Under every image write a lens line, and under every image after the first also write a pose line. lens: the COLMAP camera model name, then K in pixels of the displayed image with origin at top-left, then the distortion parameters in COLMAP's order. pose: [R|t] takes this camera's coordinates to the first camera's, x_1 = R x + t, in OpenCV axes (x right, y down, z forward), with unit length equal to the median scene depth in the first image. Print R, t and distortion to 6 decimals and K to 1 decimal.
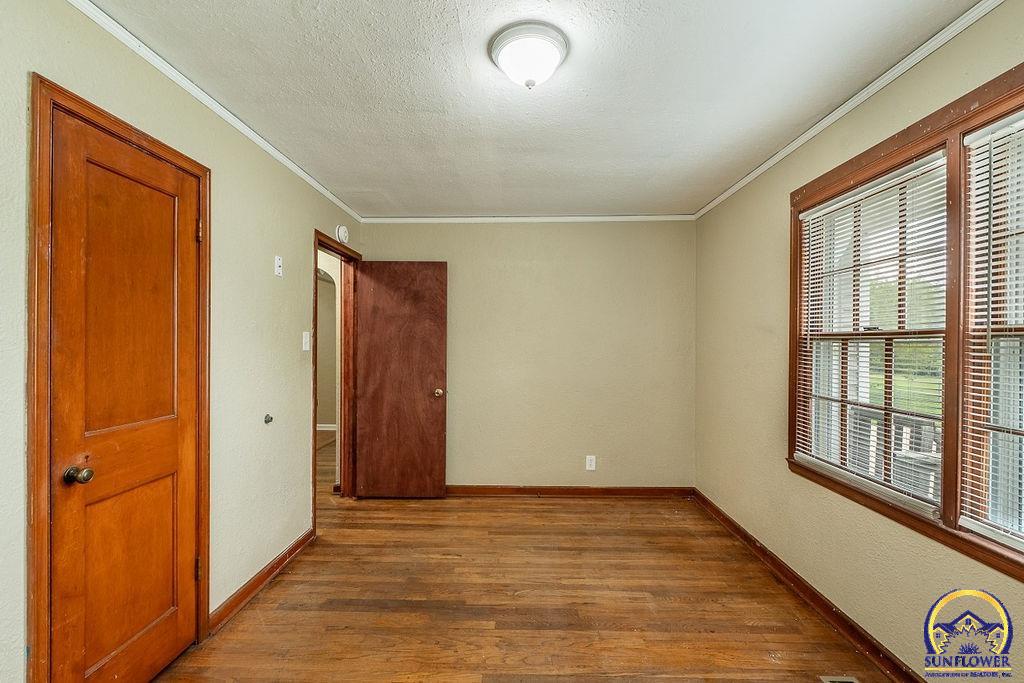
lens RADIAL K [[451.3, 0, 510.0], [0, 451.3, 346.8], [0, 0, 1]] dist [0.012638, -0.011182]
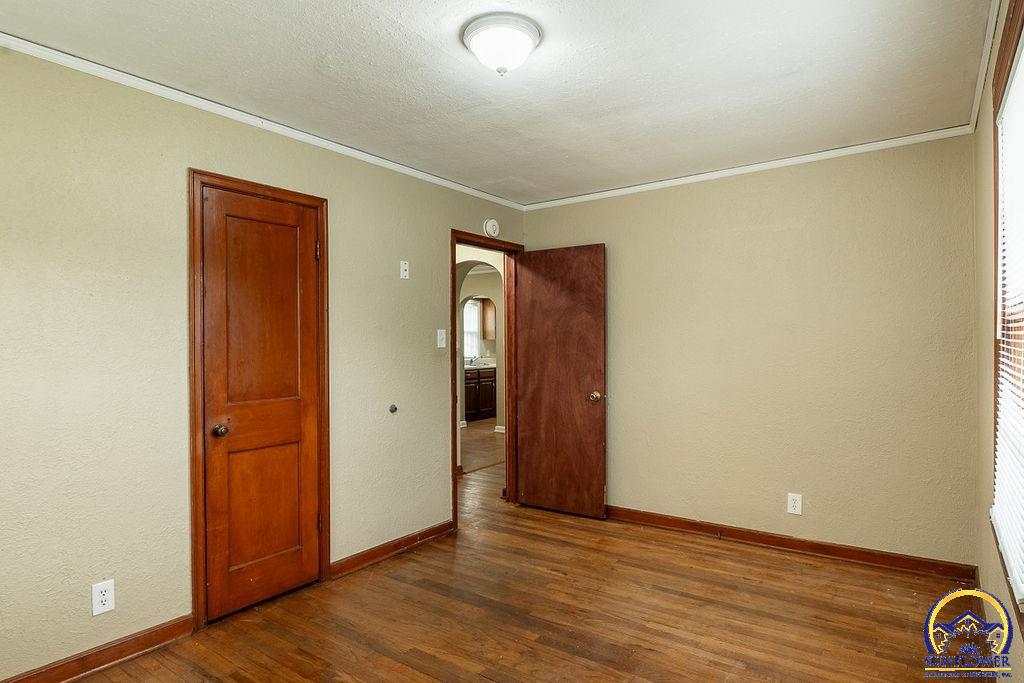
lens RADIAL K [[587.5, 0, 510.5], [0, 587.5, 347.5], [0, 0, 1]] dist [-0.000307, -0.000250]
pose [[0.824523, -0.005977, -0.565798, 0.430273], [0.007129, 0.999975, -0.000174, 0.009396], [0.565784, -0.003890, 0.824544, -0.022143]]
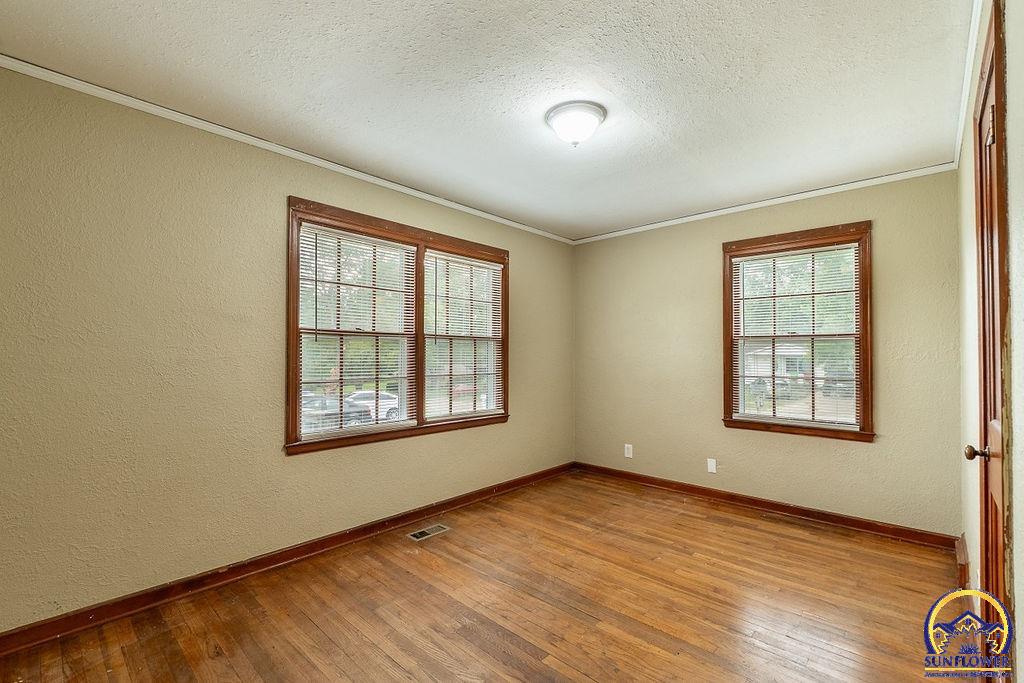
lens RADIAL K [[451.3, 0, 510.0], [0, 451.3, 346.8], [0, 0, 1]] dist [0.012638, -0.011182]
pose [[-0.751557, 0.003256, 0.659660, -0.388823], [-0.000827, 0.999982, -0.005878, 0.018751], [-0.659668, -0.004963, -0.751541, 1.190770]]
